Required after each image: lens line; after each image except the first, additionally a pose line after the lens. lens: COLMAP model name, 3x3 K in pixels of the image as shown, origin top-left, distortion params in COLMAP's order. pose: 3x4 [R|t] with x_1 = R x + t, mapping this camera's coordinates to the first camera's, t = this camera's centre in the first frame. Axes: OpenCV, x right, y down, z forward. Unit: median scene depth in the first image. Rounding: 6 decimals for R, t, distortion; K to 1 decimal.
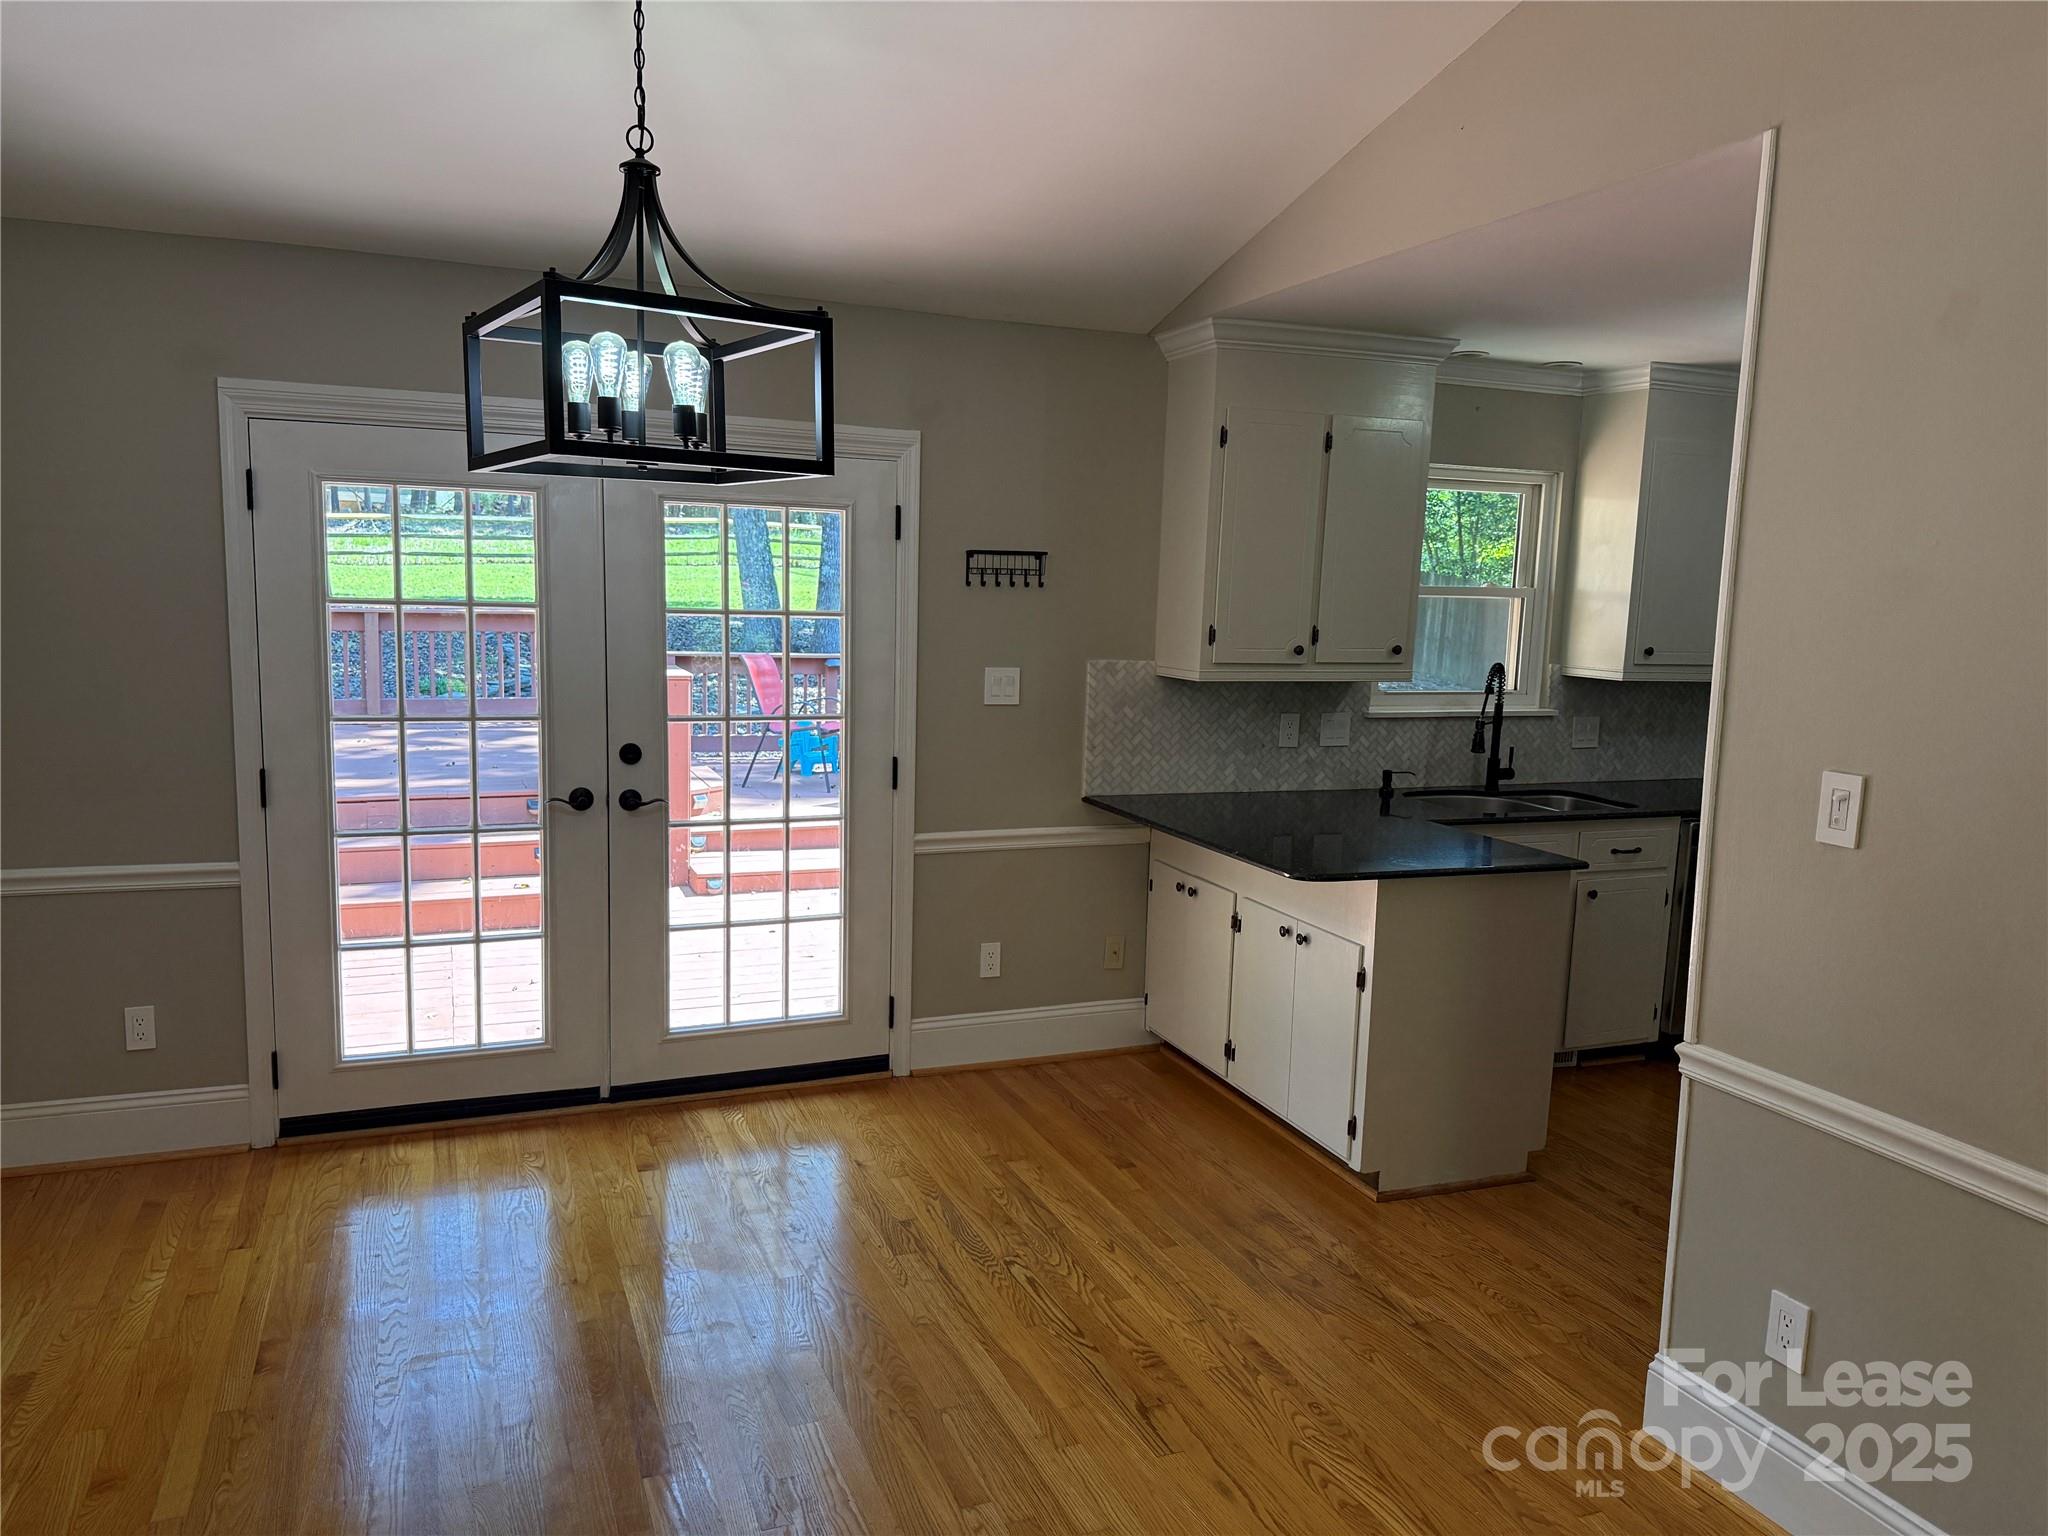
lens RADIAL K [[1427.0, 0, 1026.8], [0, 1427.0, 776.5], [0, 0, 1]] dist [0.027069, -0.048844]
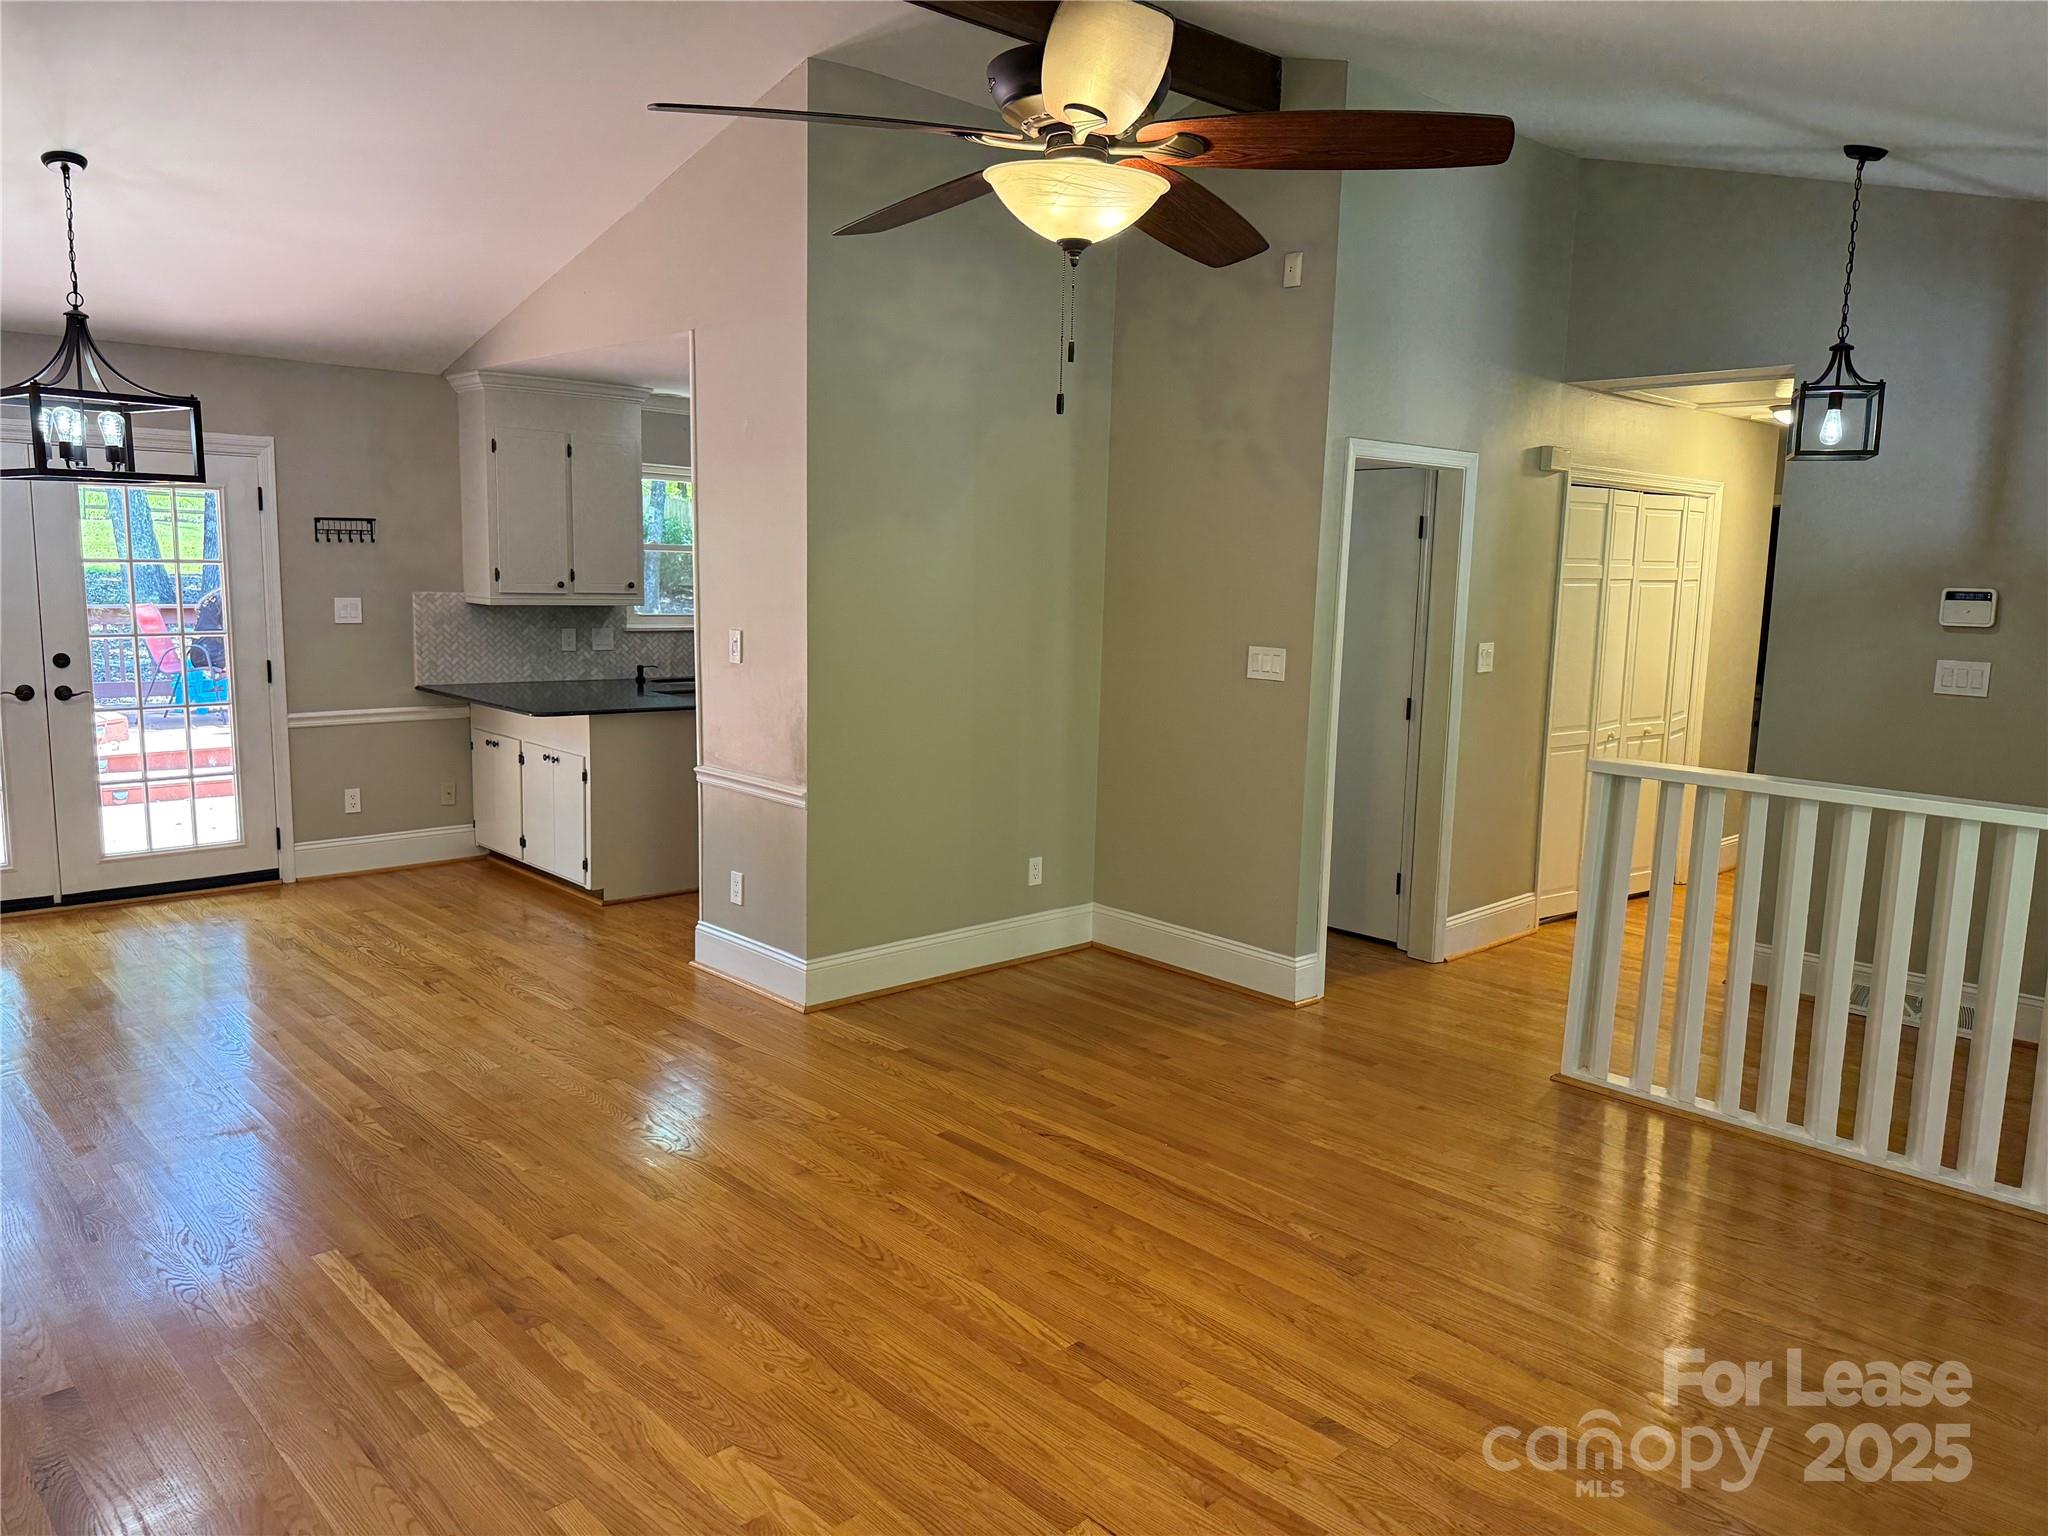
lens RADIAL K [[1427.0, 0, 1032.1], [0, 1427.0, 770.1], [0, 0, 1]] dist [0.027069, -0.048844]
pose [[0.930936, -0.057774, 0.360584, 0.096209], [0.048769, 0.998230, 0.034031, 0.083984], [-0.361912, -0.014095, 0.932106, -0.627058]]
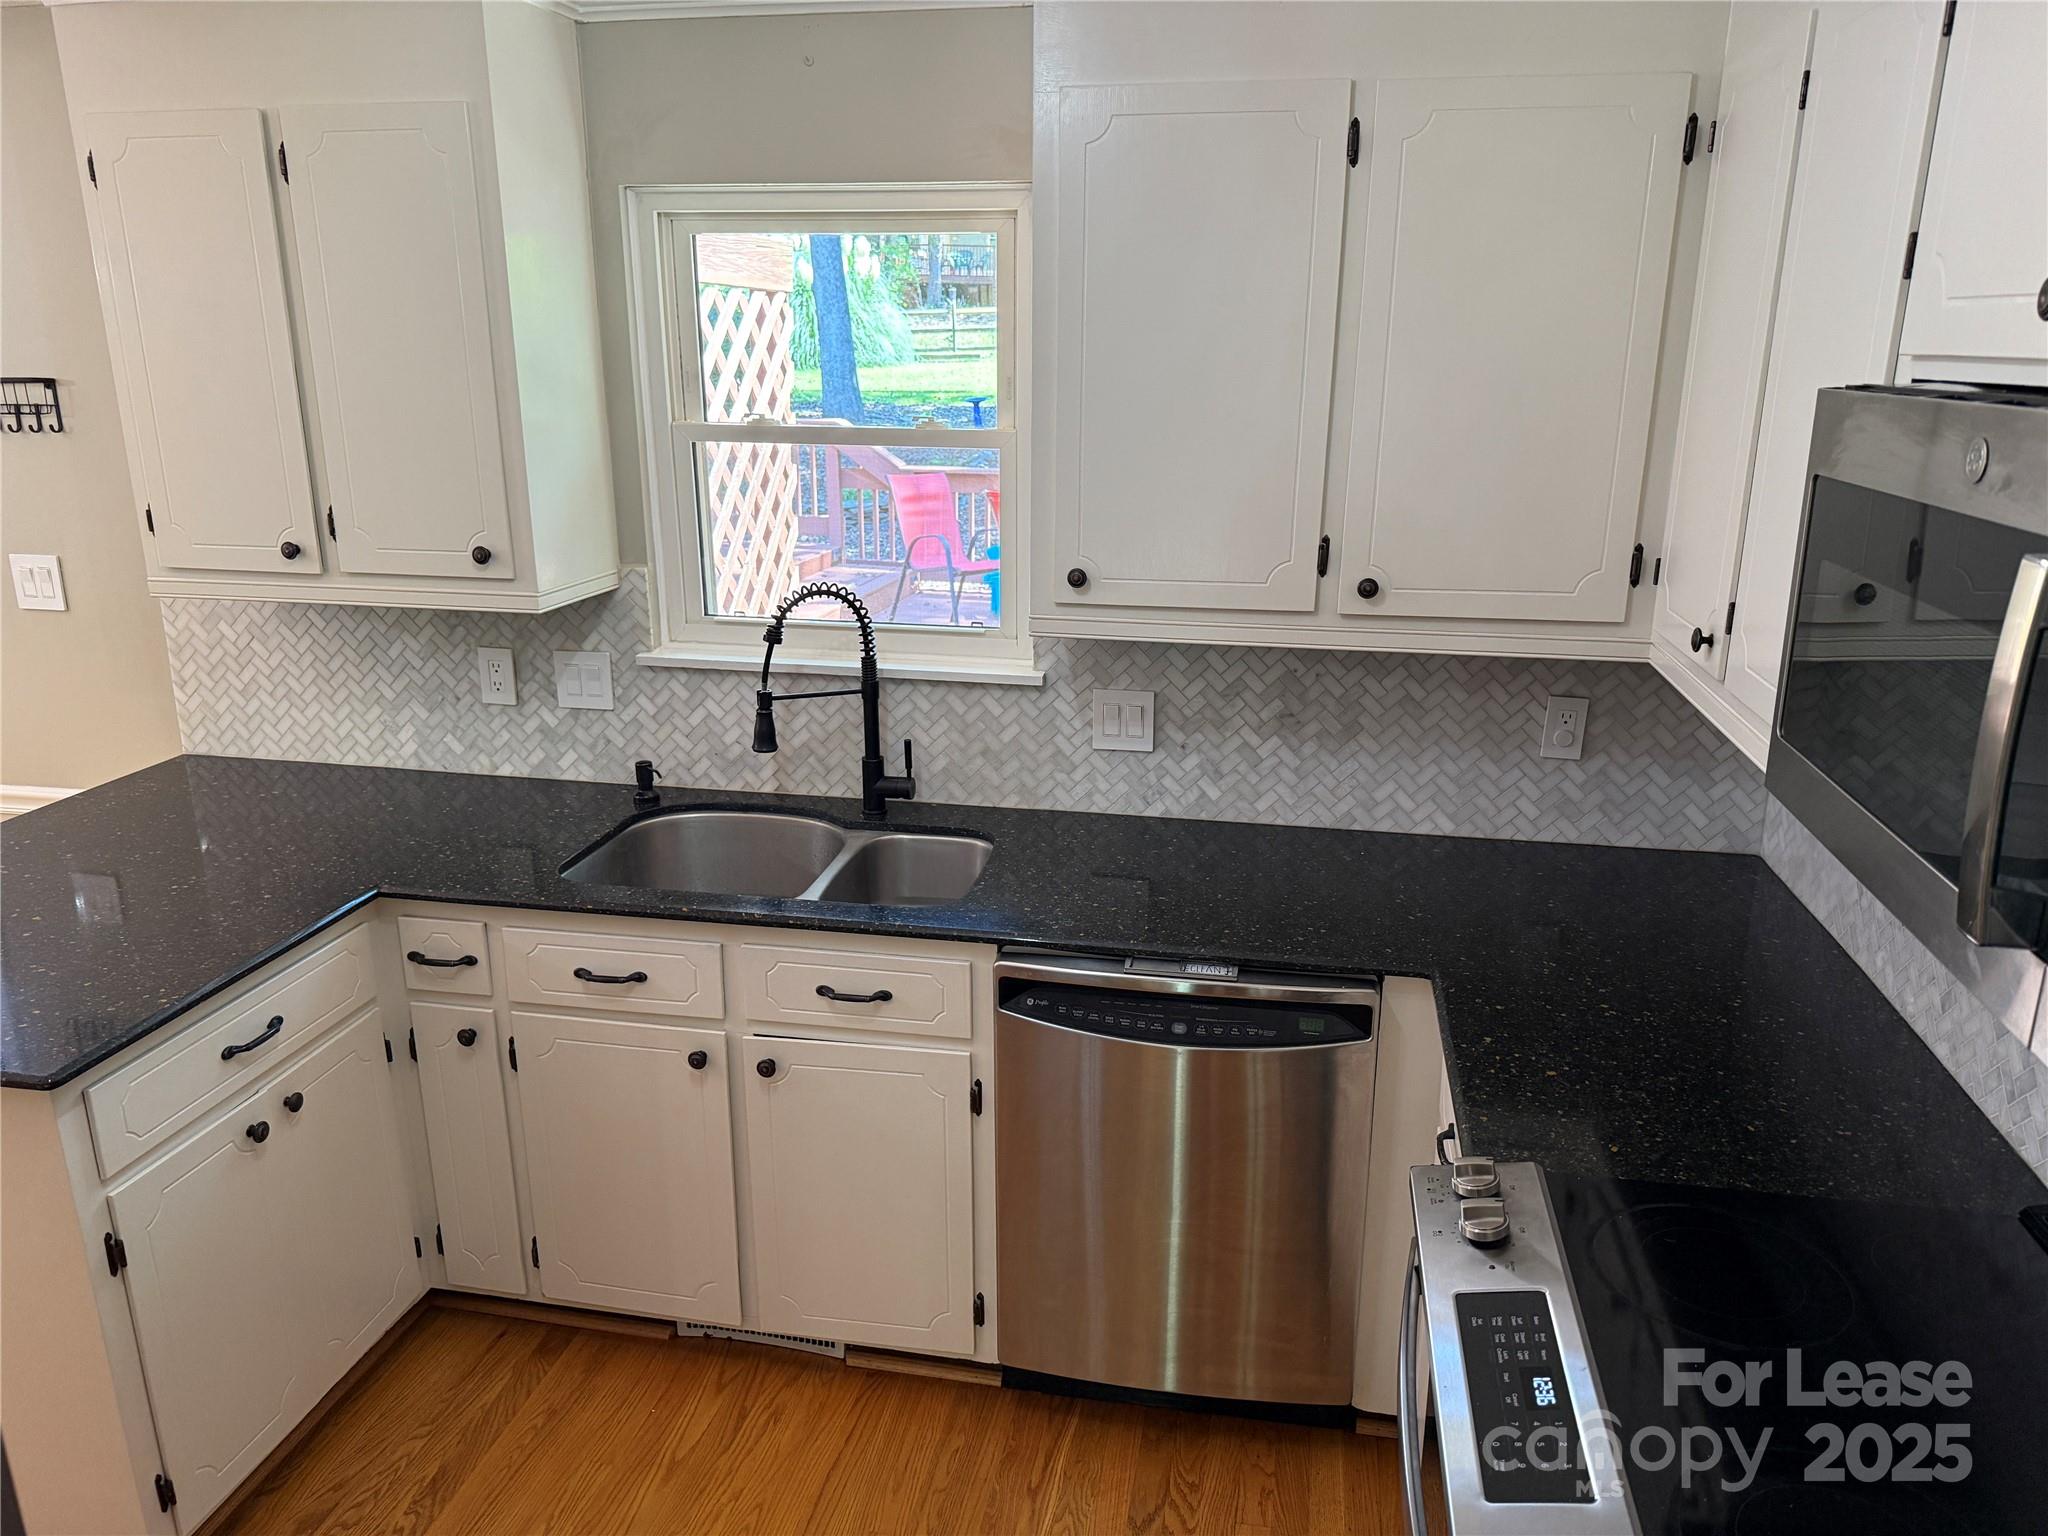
lens RADIAL K [[1427.0, 0, 1027.1], [0, 1427.0, 764.8], [0, 0, 1]] dist [0.027069, -0.048844]
pose [[0.868945, 0.120642, -0.479980, 0.731147], [-0.060307, 0.988418, 0.139257, -0.101577], [0.491221, -0.092060, 0.866156, 0.648154]]
